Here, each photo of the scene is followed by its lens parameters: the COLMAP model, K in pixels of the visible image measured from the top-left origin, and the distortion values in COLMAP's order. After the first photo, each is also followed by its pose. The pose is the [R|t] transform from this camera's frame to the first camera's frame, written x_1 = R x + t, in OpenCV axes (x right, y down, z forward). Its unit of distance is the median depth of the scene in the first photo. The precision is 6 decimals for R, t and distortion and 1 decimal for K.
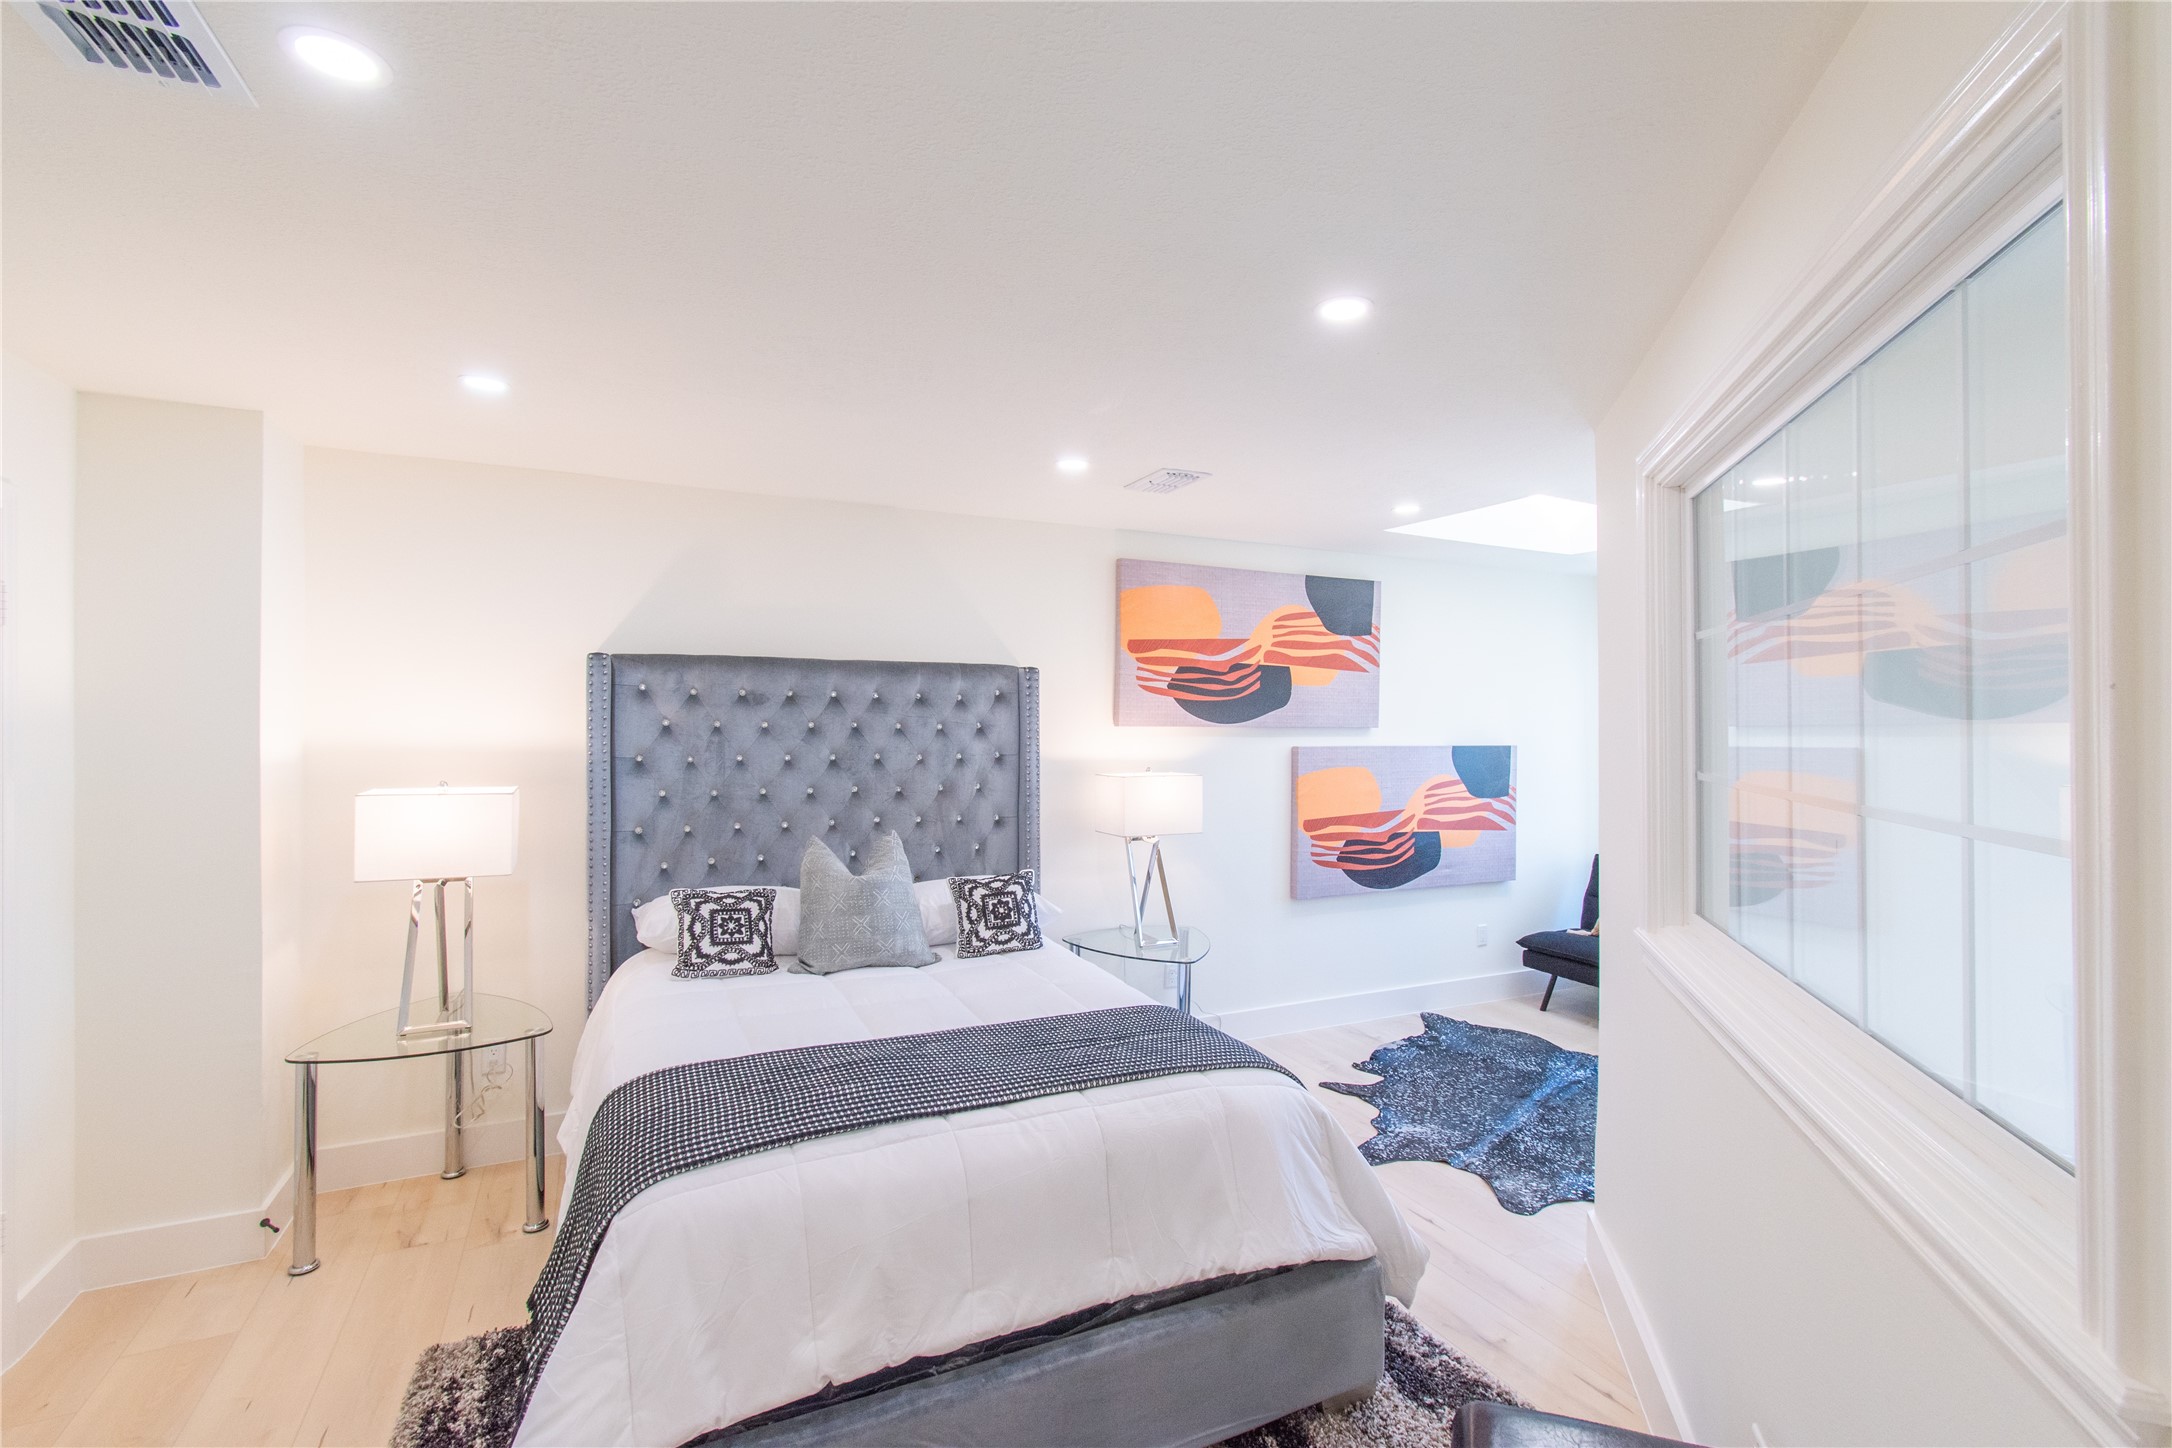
lens RADIAL K [[979.6, 0, 1091.8], [0, 979.6, 722.9], [0, 0, 1]] dist [0.001609, -0.000407]
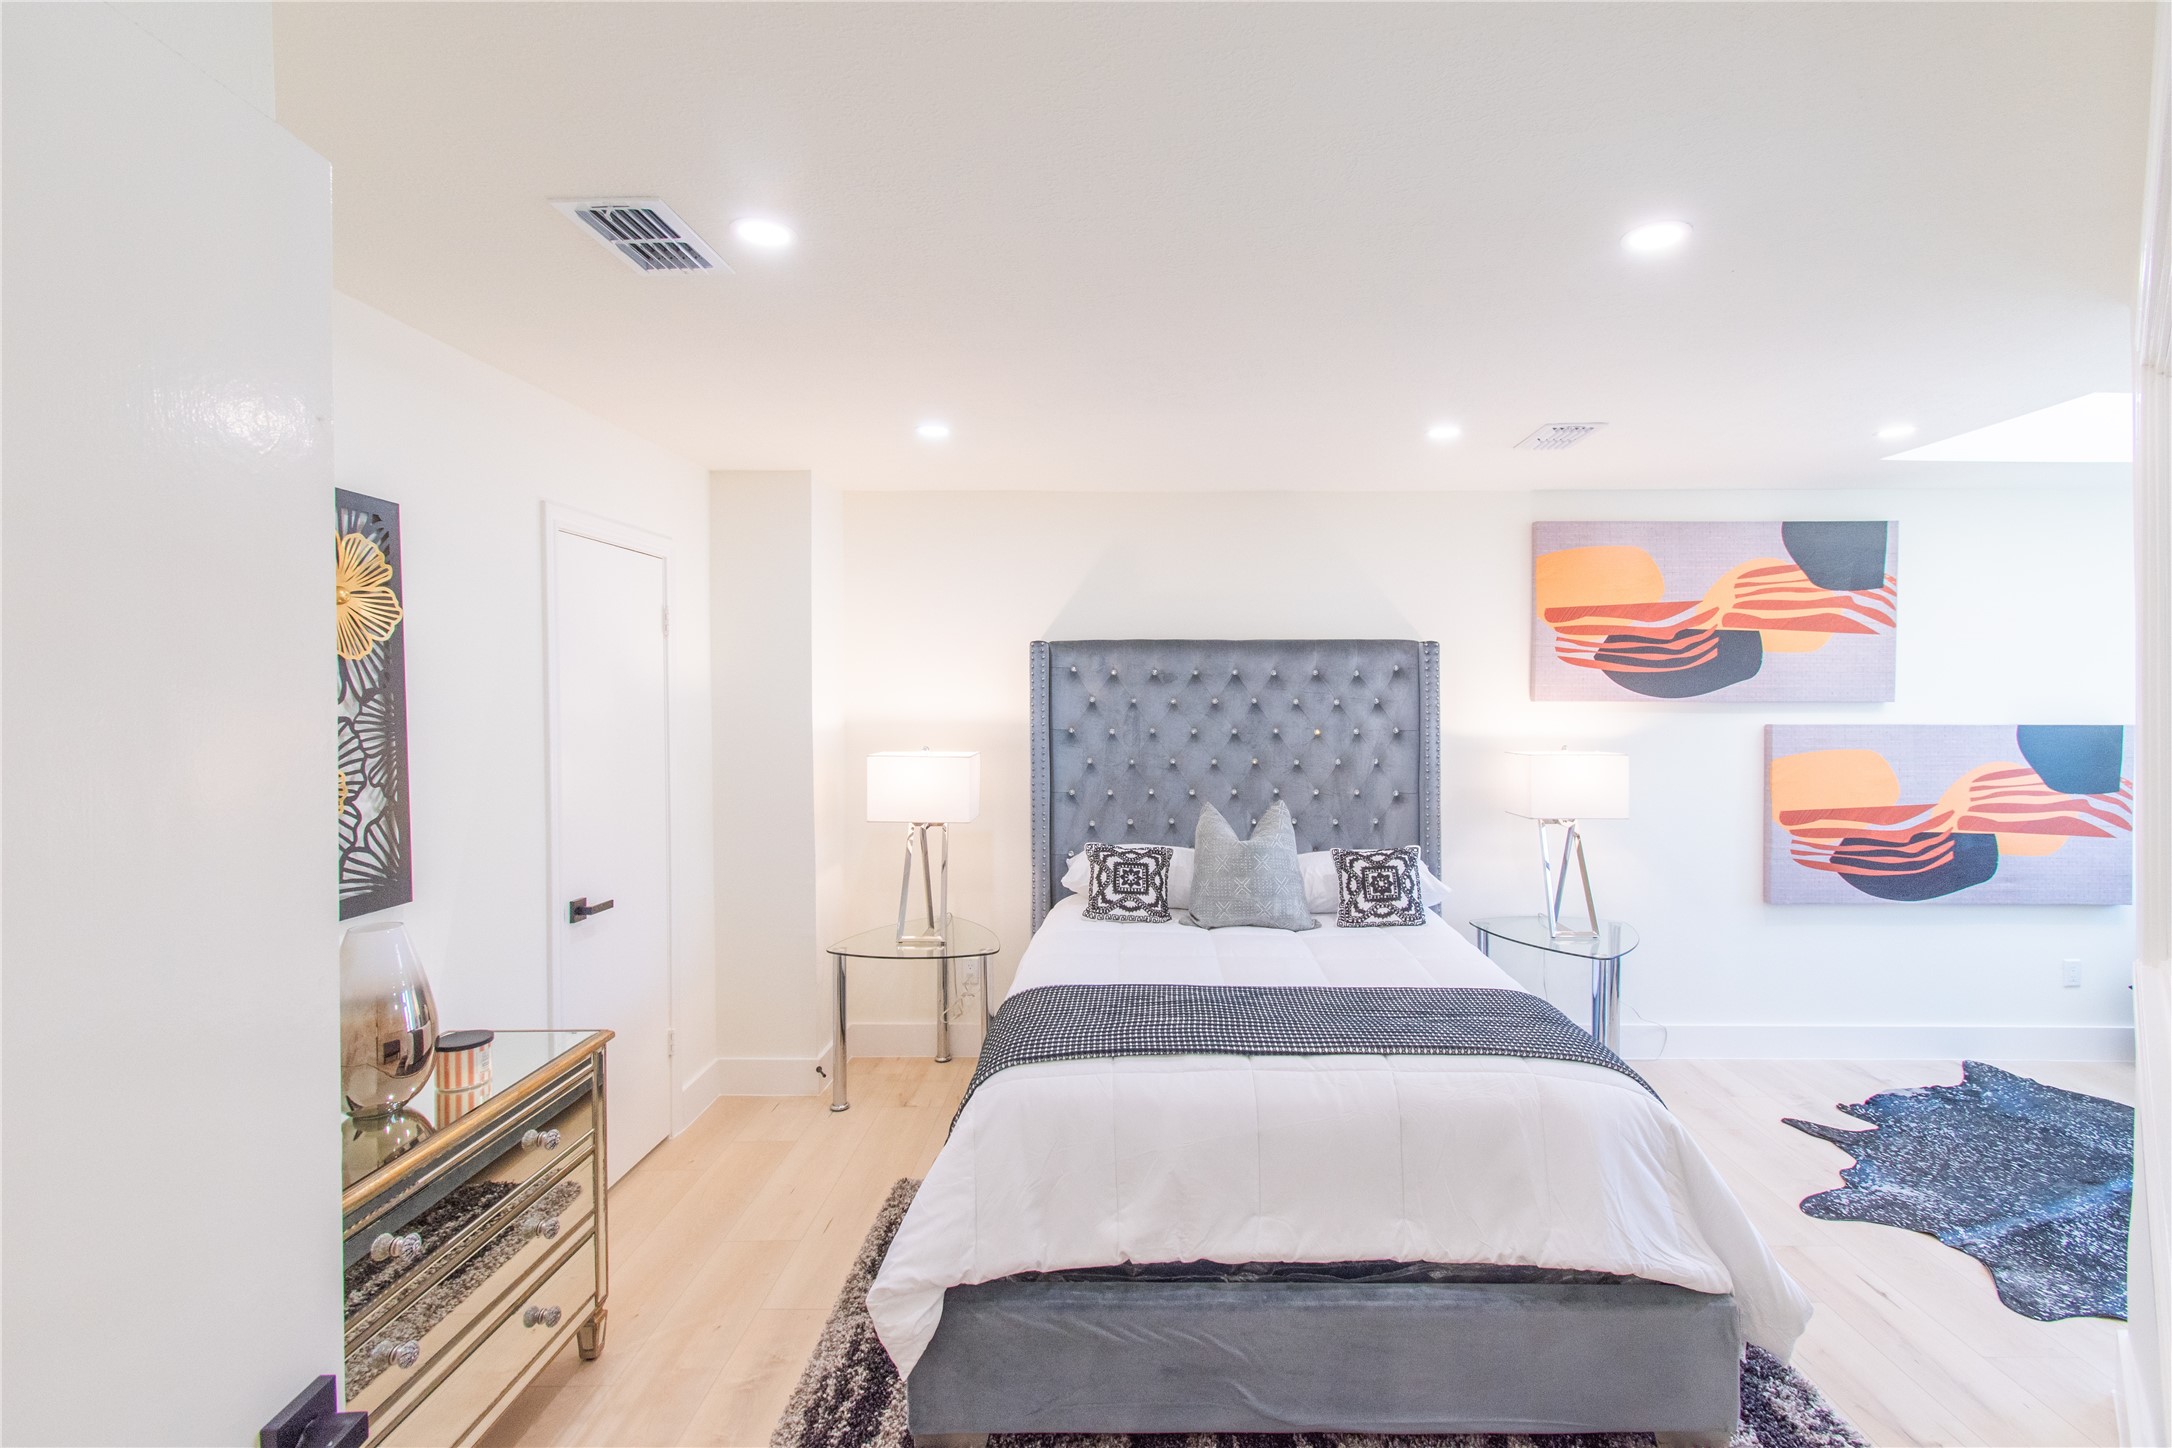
lens RADIAL K [[980.9, 0, 1118.1], [0, 980.9, 714.9], [0, 0, 1]] dist [0.000184, -0.000615]
pose [[0.895409, 0.001529, -0.445242, 0.110343], [0.004559, 0.999910, 0.012601, 0.003487], [0.445221, -0.013312, 0.895322, -0.020717]]
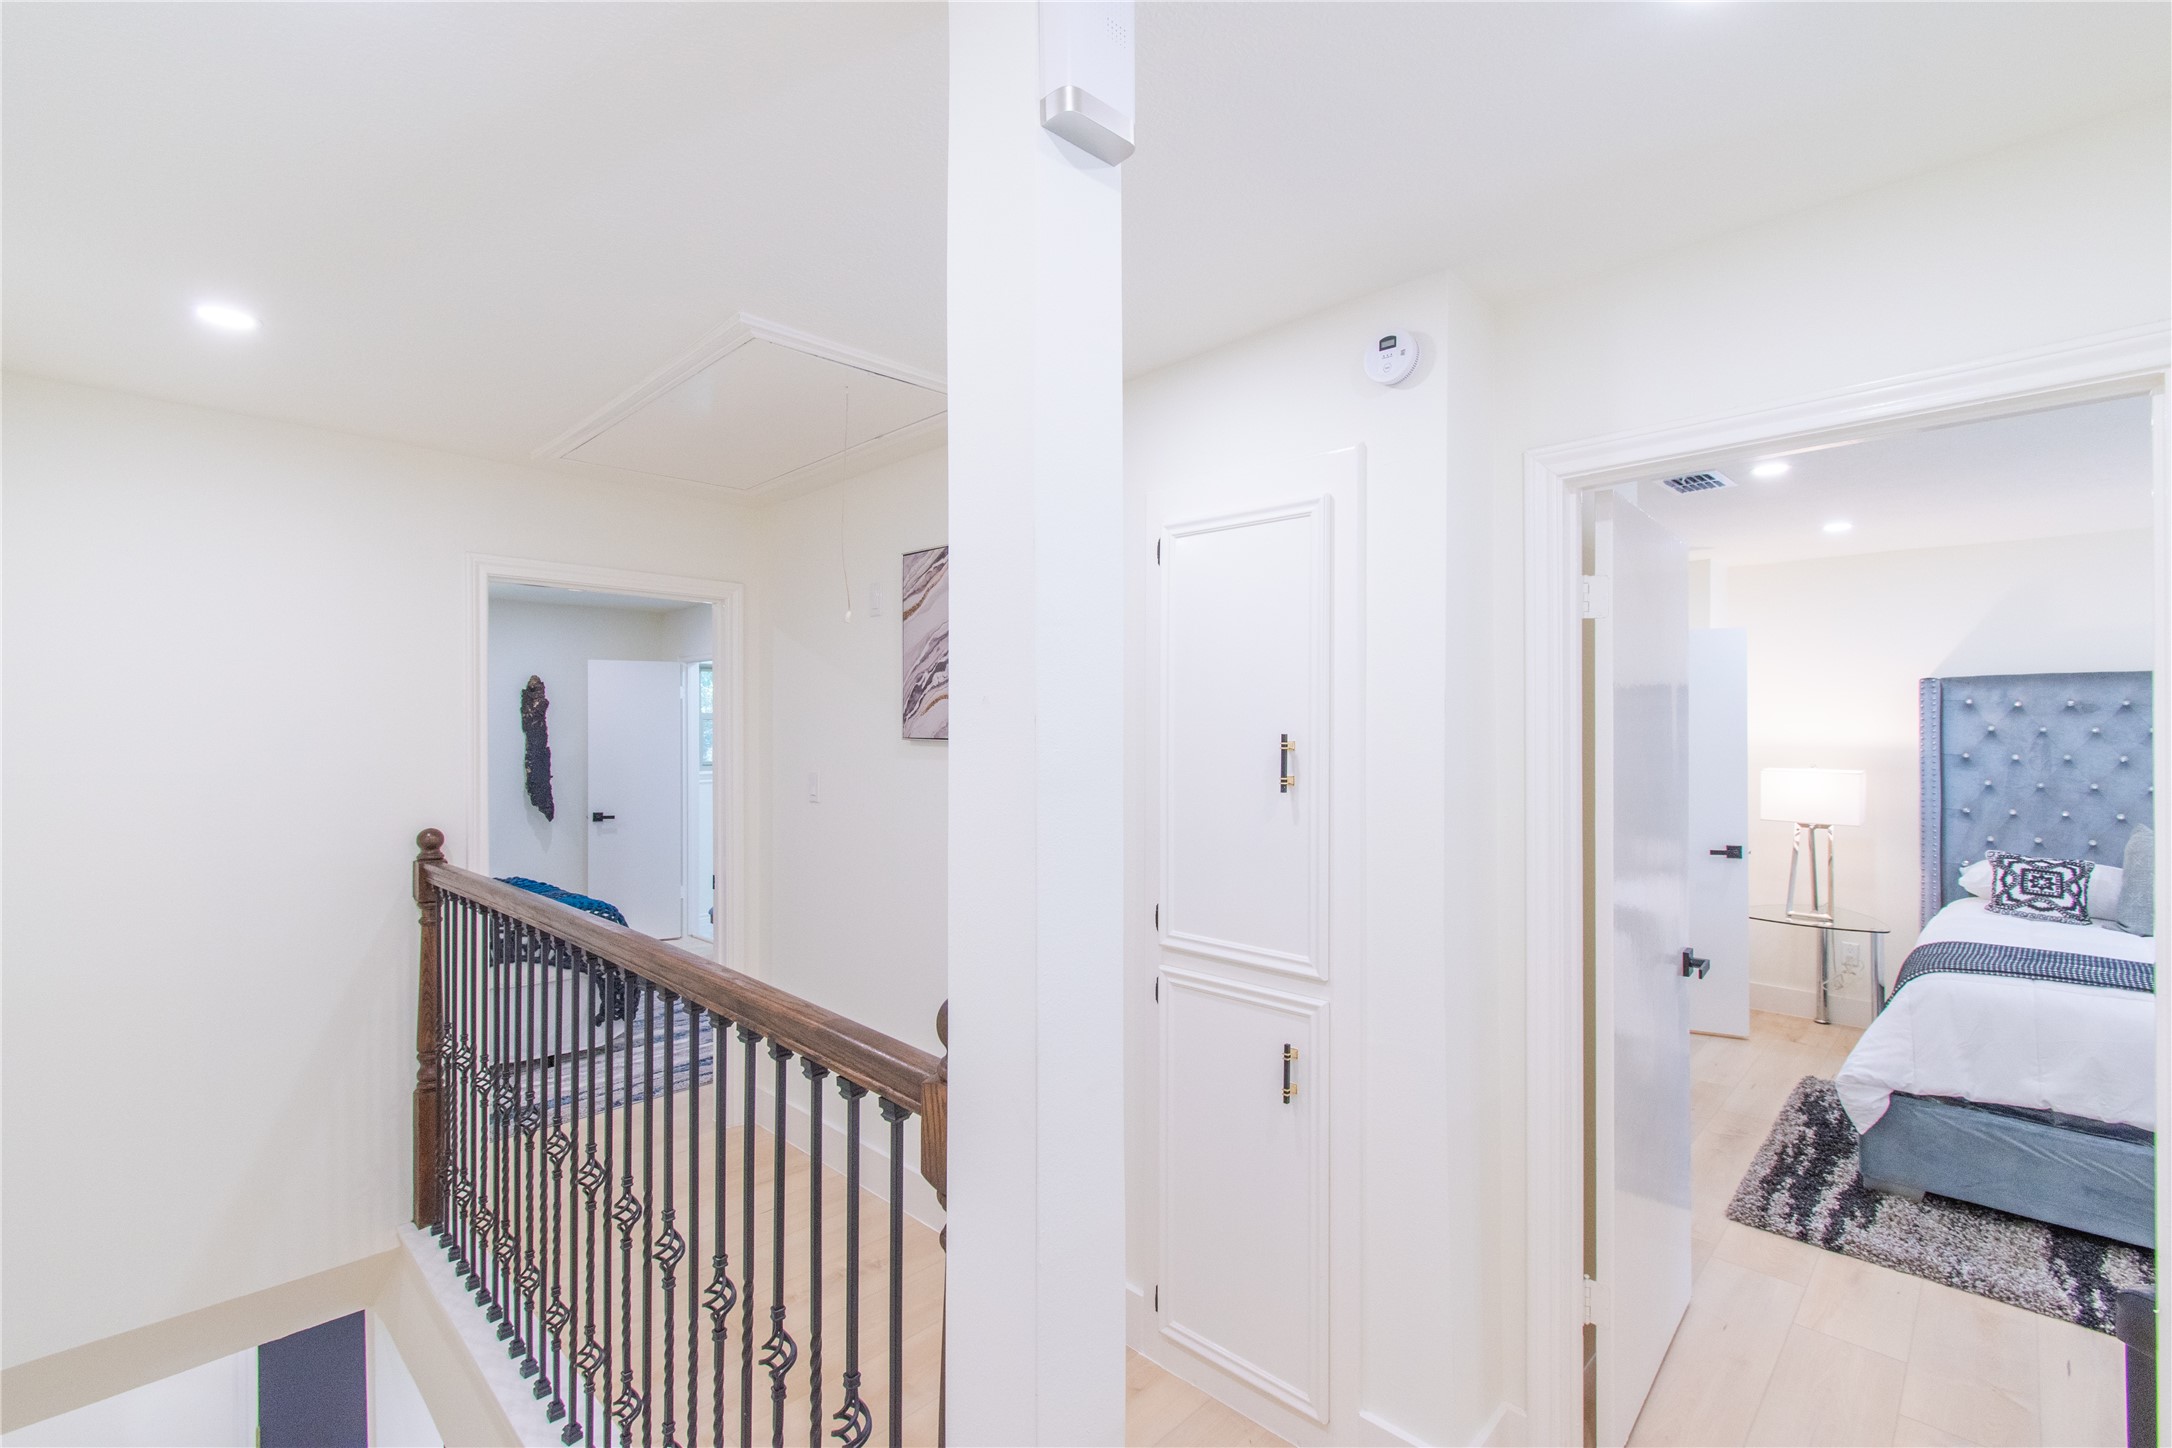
lens RADIAL K [[895.6, 0, 1158.6], [0, 895.6, 729.5], [0, 0, 1]] dist [0.000782, 0.000136]
pose [[0.350799, -0.003533, -0.936444, 0.300778], [-0.001833, 0.999988, -0.004459, 0.008856], [0.936449, 0.003280, 0.350788, -0.465368]]
